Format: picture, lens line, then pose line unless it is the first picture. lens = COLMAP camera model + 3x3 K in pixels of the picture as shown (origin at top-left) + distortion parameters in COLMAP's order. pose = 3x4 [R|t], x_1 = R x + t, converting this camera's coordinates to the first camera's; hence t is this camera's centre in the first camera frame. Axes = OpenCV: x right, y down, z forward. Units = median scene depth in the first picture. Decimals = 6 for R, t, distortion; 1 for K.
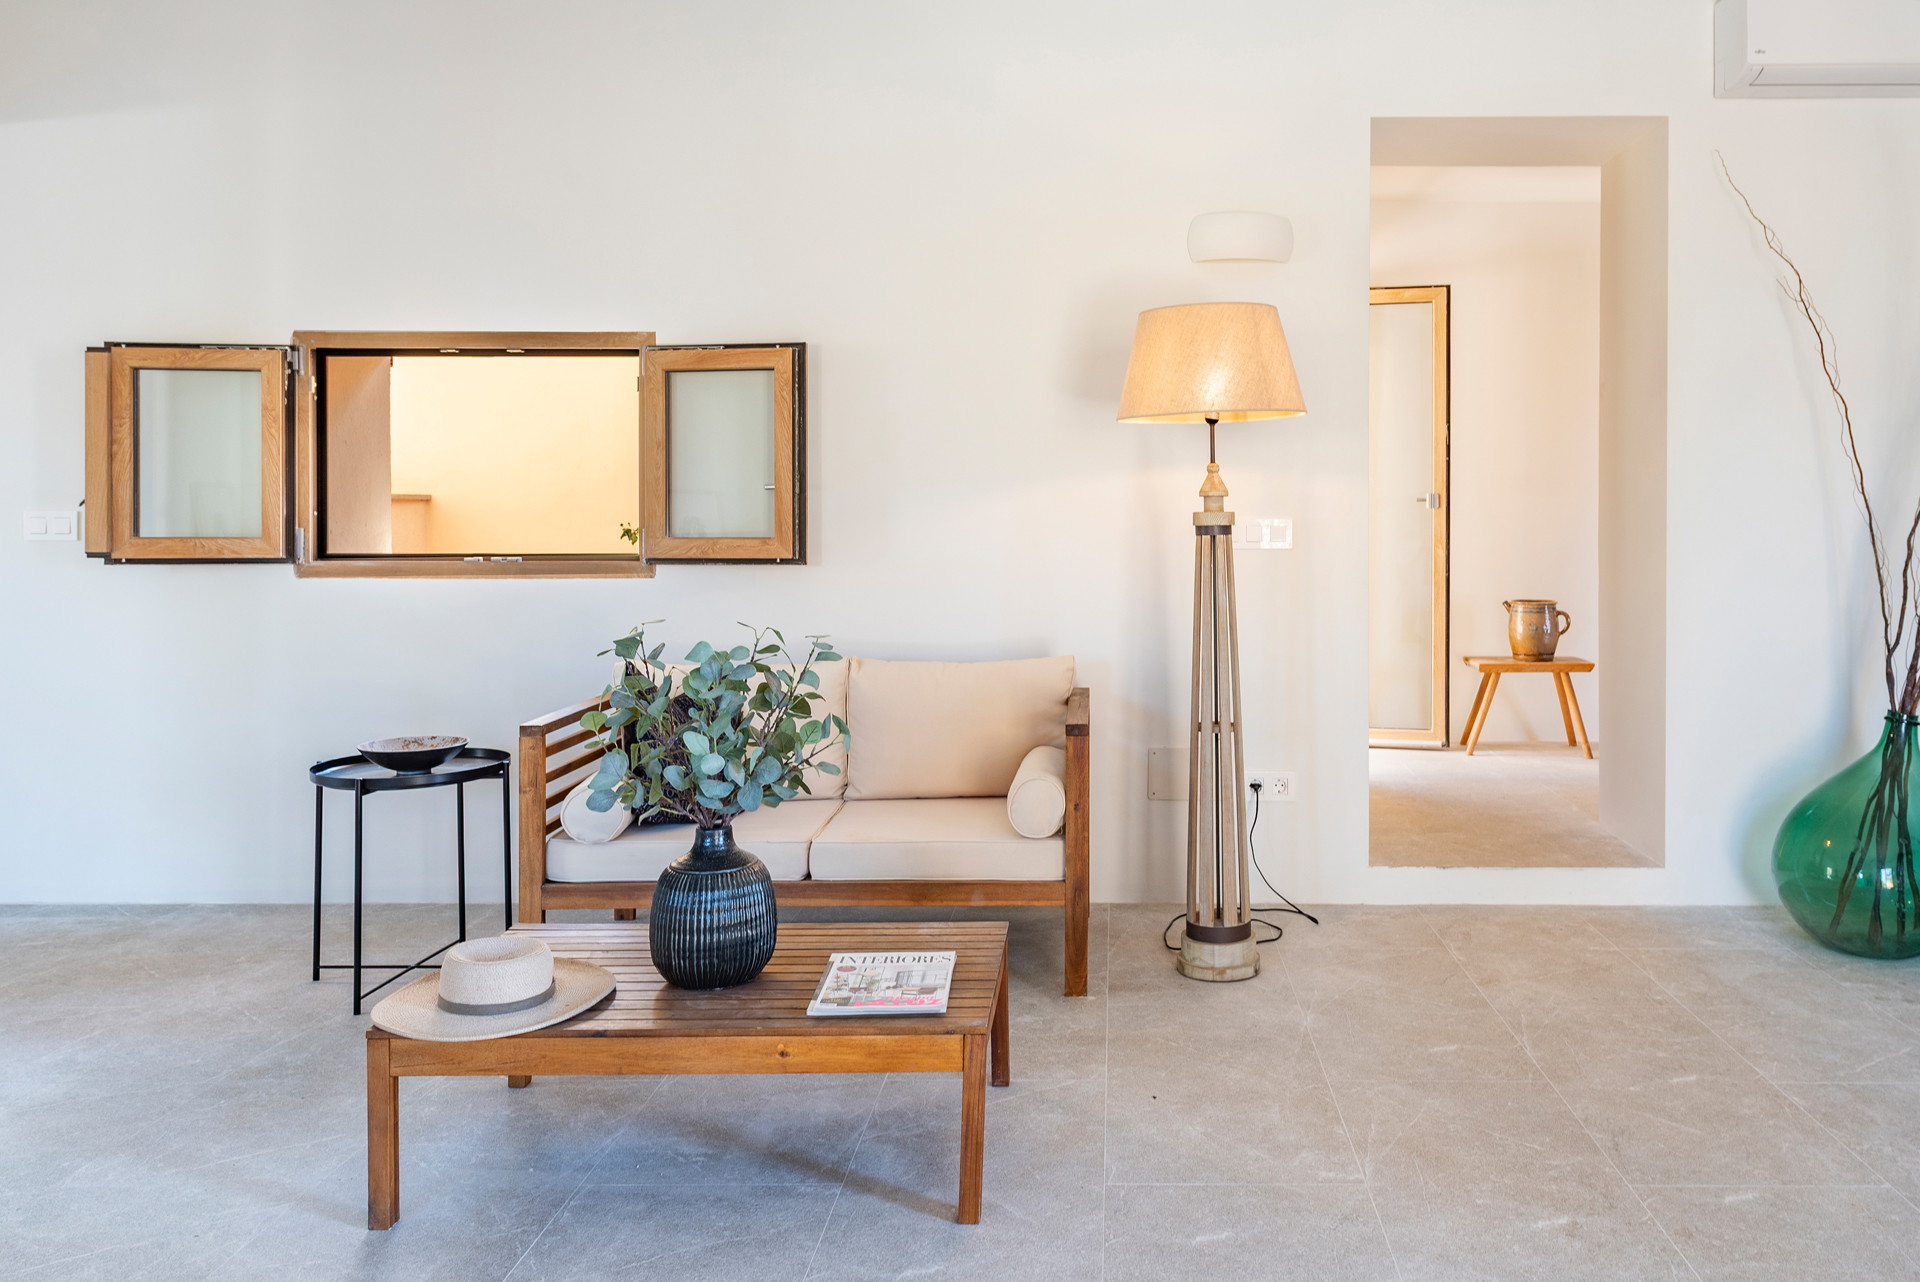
lens RADIAL K [[1393.1, 0, 959.6], [0, 1393.1, 507.6], [0, 0, 1]] dist [0.013895, -0.006330]
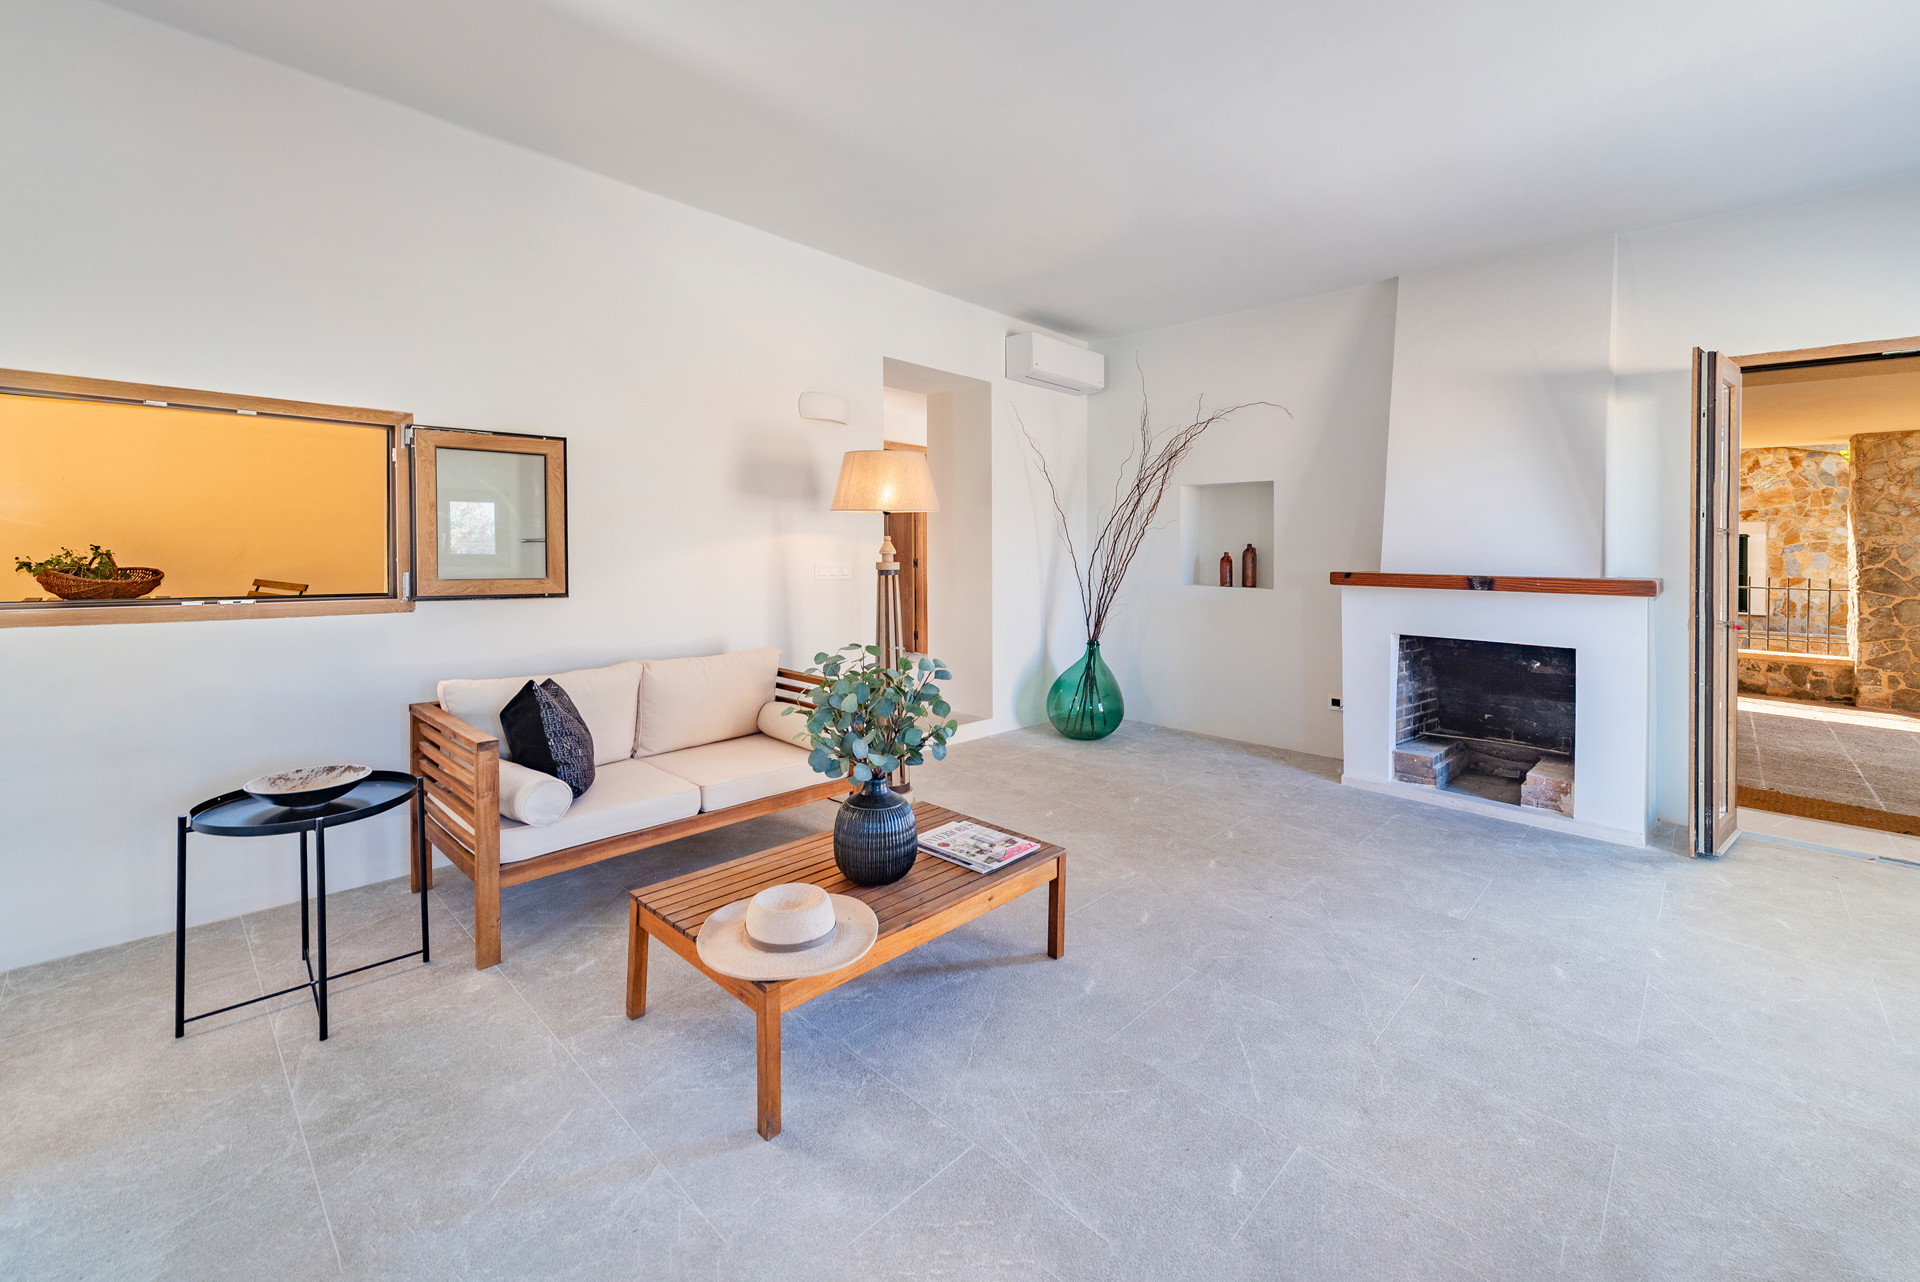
lens RADIAL K [[756.1, 0, 961.1], [0, 756.1, 551.6], [0, 0, 1]] dist [0.002250, -0.000350]
pose [[0.694689, 0.006177, 0.719284, -0.468333], [-0.013718, 0.999895, 0.004661, -0.016844], [-0.719180, -0.013105, 0.694701, 0.233423]]
